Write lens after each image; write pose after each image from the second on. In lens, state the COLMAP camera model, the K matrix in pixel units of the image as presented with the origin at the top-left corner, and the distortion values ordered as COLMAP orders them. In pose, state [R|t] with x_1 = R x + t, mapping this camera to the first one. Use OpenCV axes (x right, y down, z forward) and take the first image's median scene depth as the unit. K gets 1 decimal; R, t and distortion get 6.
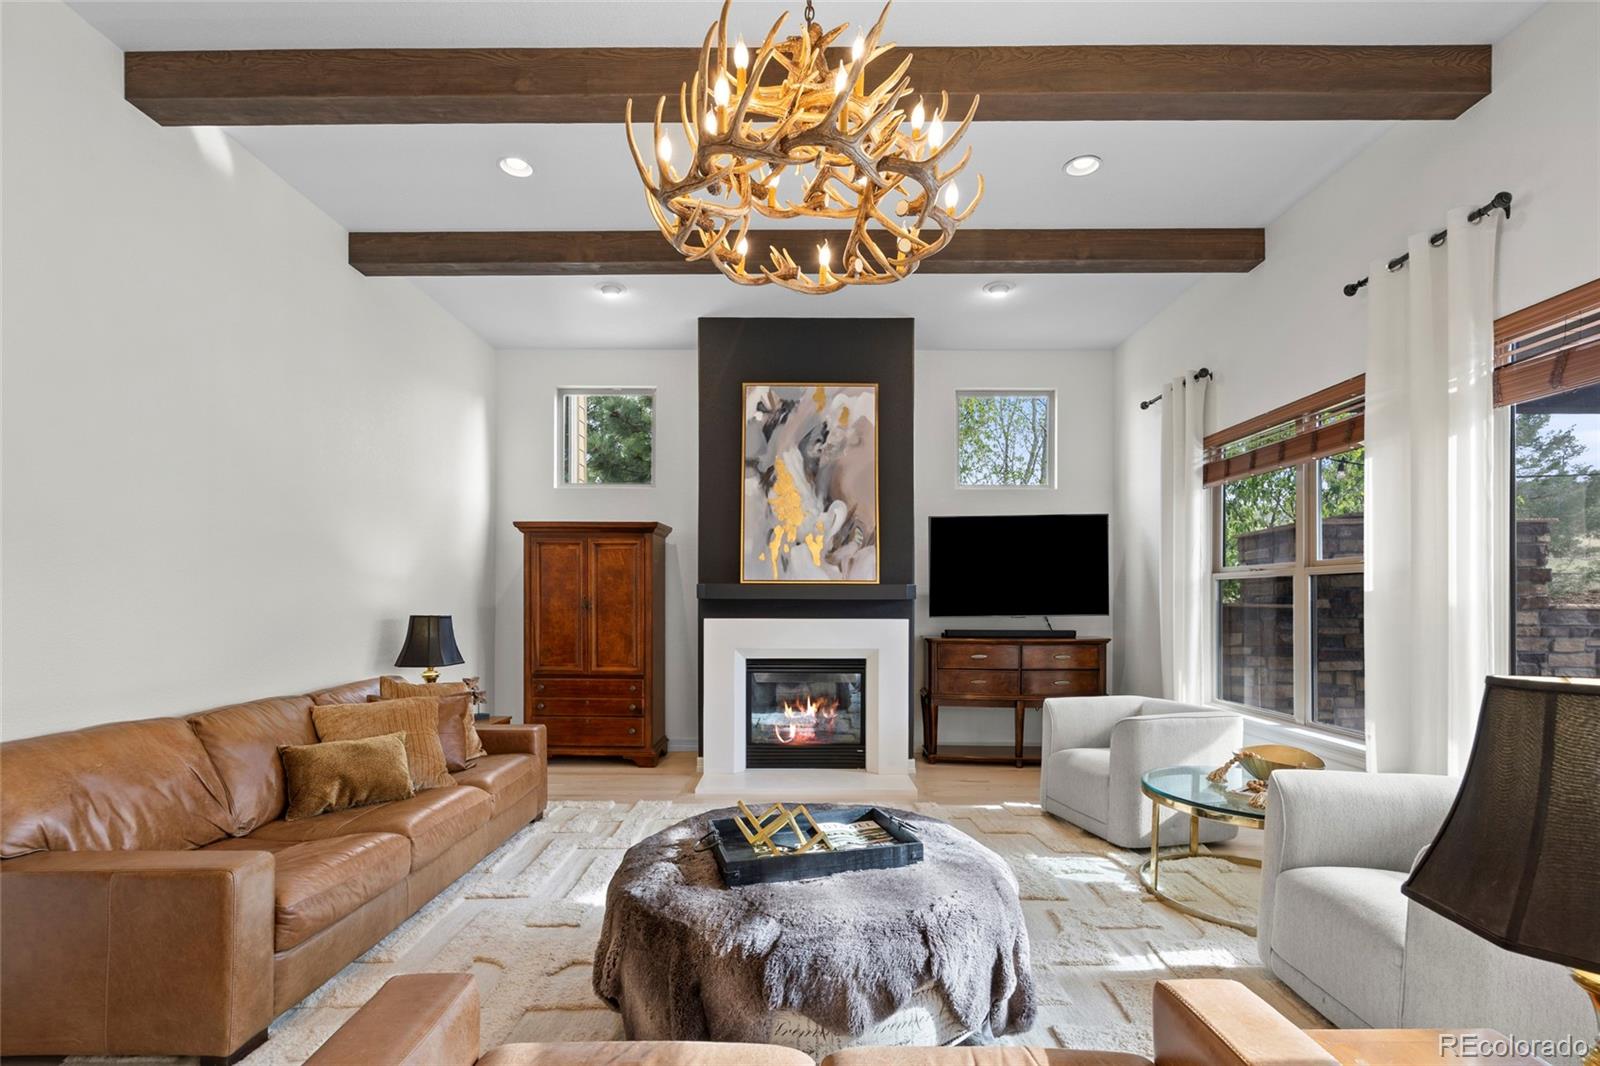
lens RADIAL K [[730.1, 0, 804.3], [0, 730.1, 595.4], [0, 0, 1]] dist [0.000698, -0.000060]
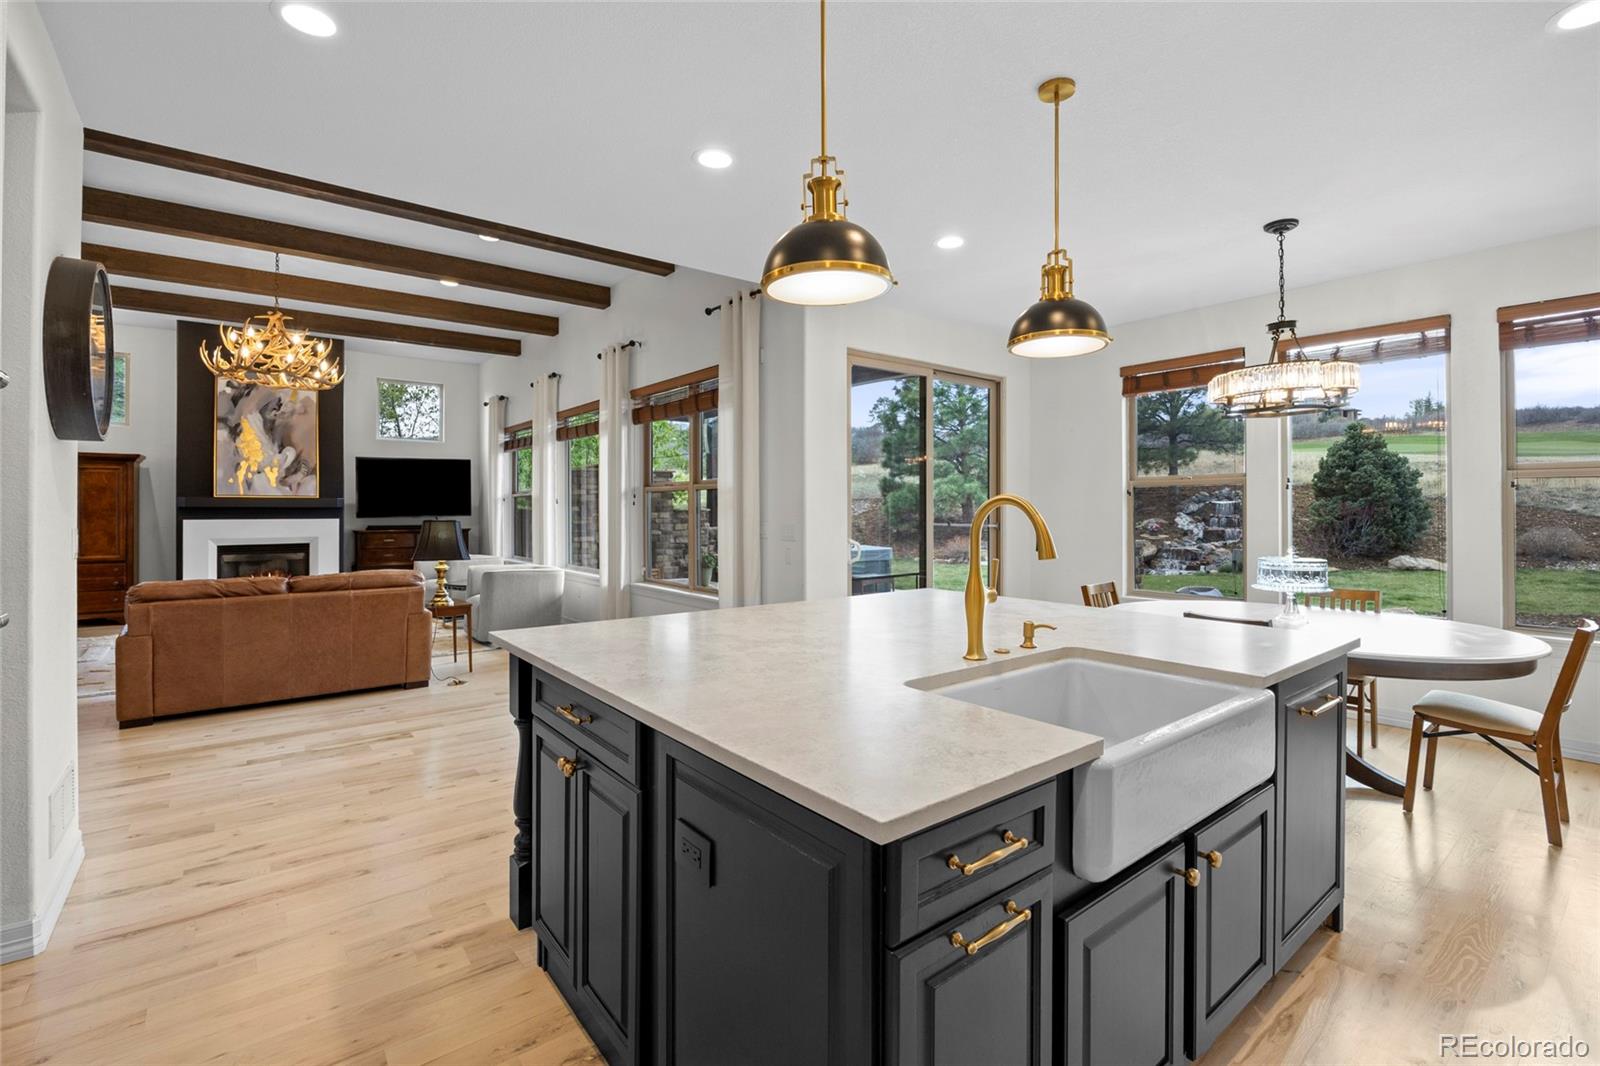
lens RADIAL K [[717.9, 0, 803.6], [0, 717.9, 503.2], [0, 0, 1]] dist [-0.015402, 0.000374]
pose [[0.784078, 0.000372, 0.620662, -0.040057], [-0.000129, 1.000000, -0.000437, -0.003014], [-0.620662, 0.000262, 0.784078, -0.962848]]
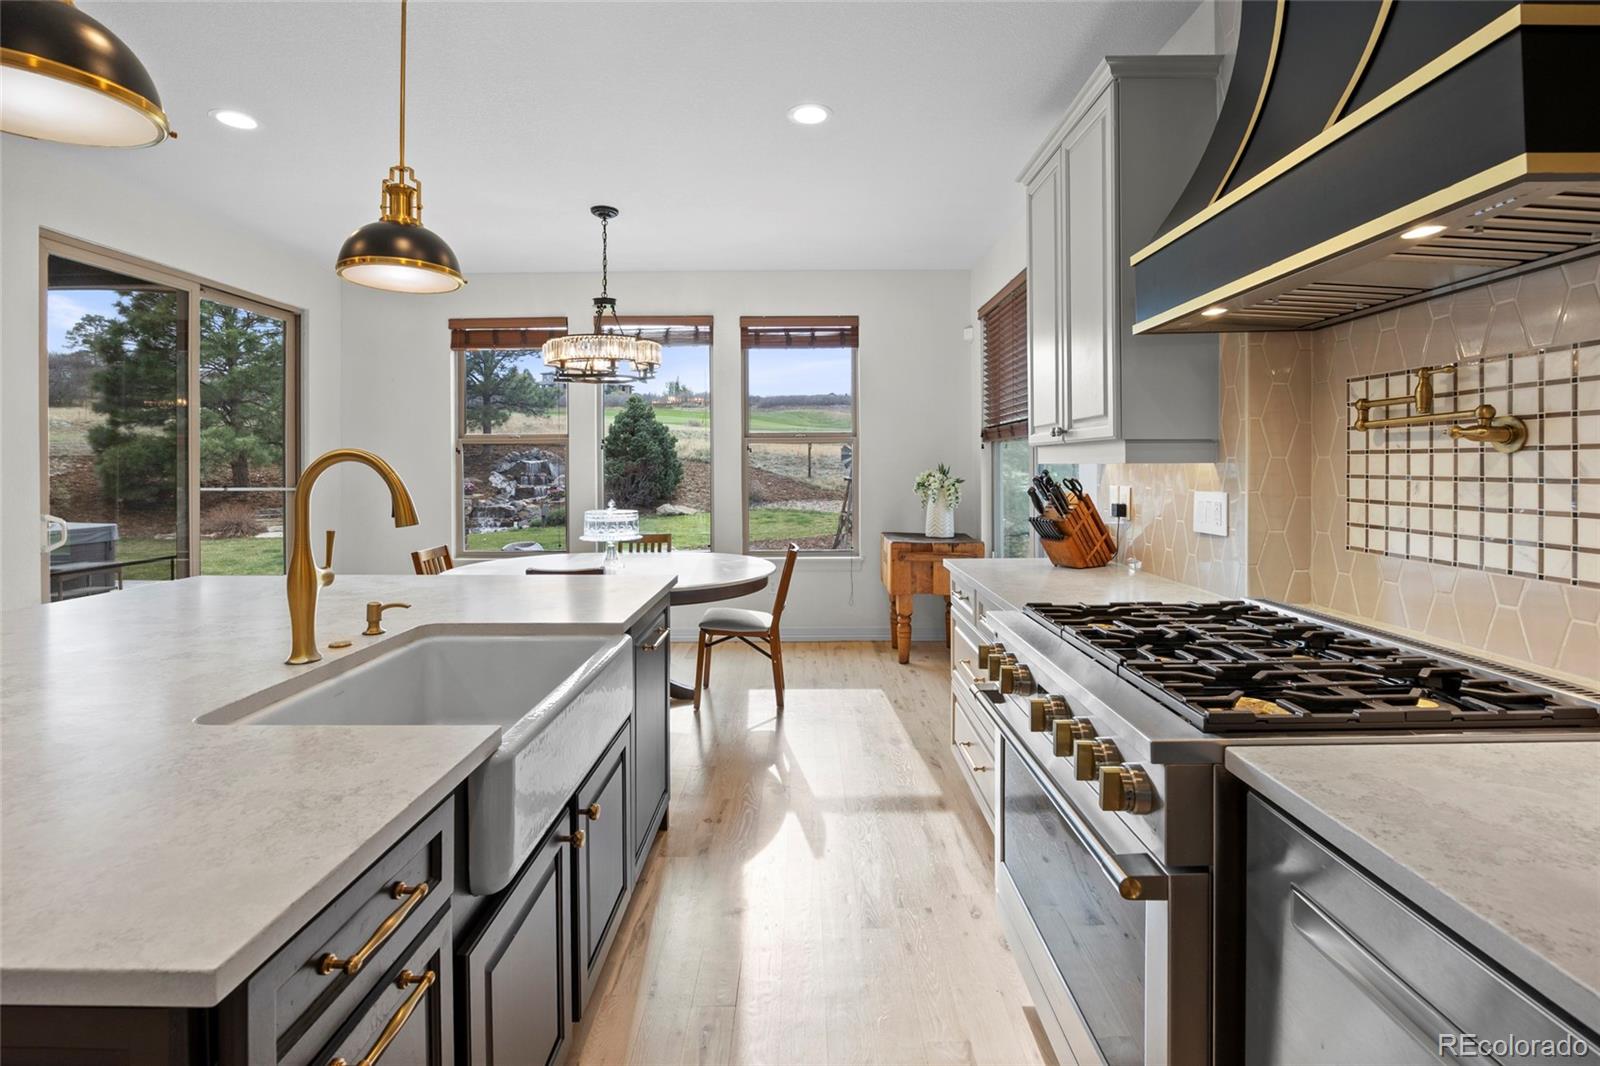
lens RADIAL K [[721.2, 0, 799.9], [0, 721.2, 468.4], [0, 0, 1]] dist [-0.014466, 0.001023]
pose [[0.009526, -0.007209, 0.999929, -0.023079], [-0.000645, 0.999974, 0.007216, -0.001763], [-0.999954, -0.000713, 0.009521, -0.928516]]
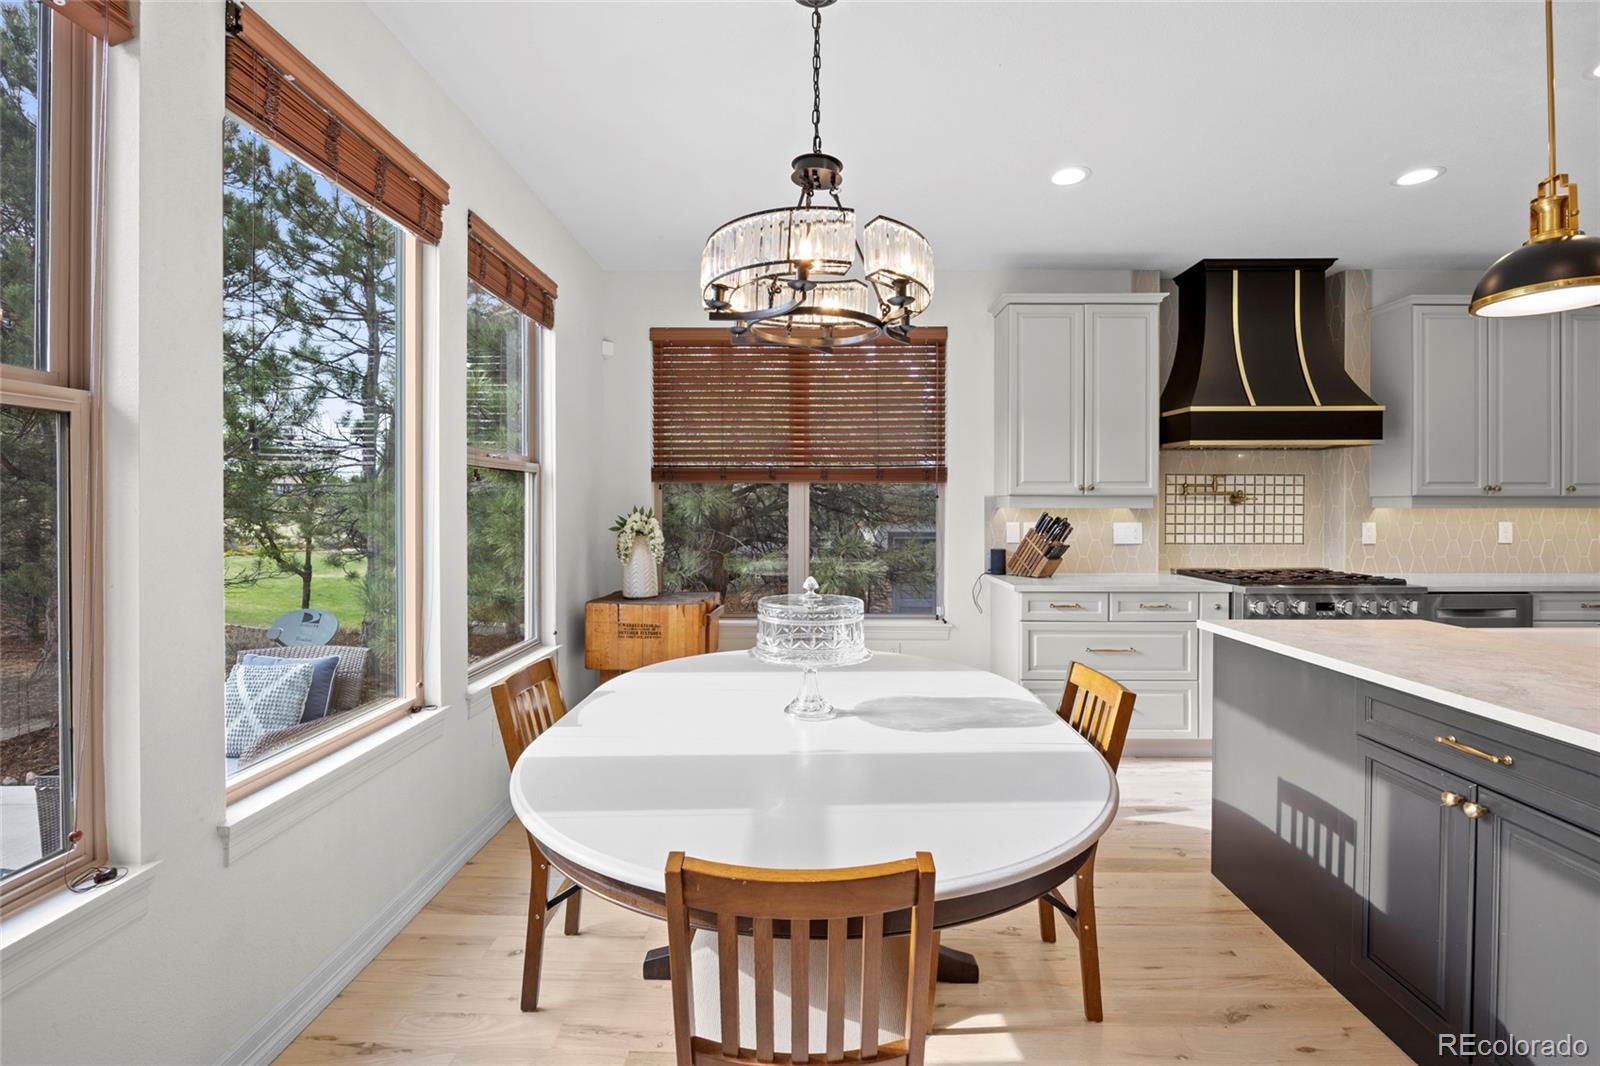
lens RADIAL K [[703.2, 0, 805.8], [0, 703.2, 511.9], [0, 0, 1]] dist [-0.013289, 0.000297]
pose [[-0.999865, -0.004290, 0.015848, 0.716058], [-0.004249, 0.999988, 0.002618, 0.001453], [-0.015859, 0.002550, -0.999871, -0.376573]]
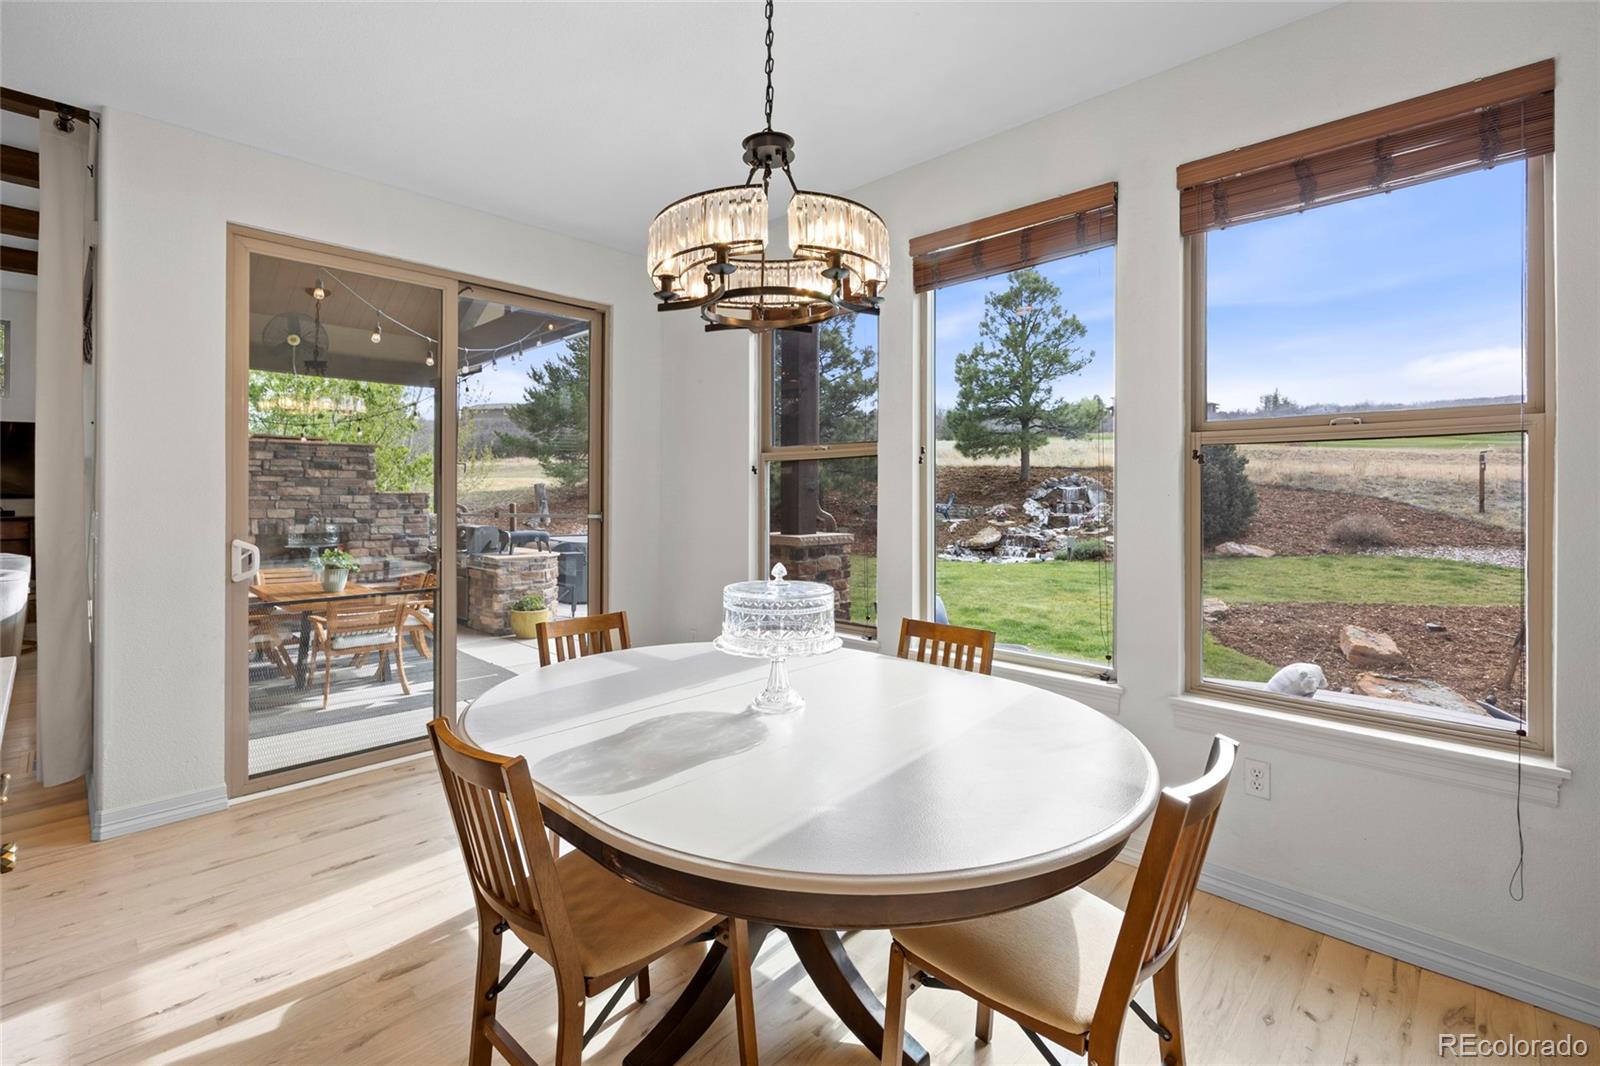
lens RADIAL K [[710.8, 0, 805.0], [0, 710.8, 491.3], [0, 0, 1]] dist [-0.001571, 0.000393]
pose [[0.693958, 0.000717, 0.720015, 0.473558], [-0.004720, 0.999983, 0.003553, 0.000308], [-0.720000, -0.005864, 0.693949, -0.977576]]
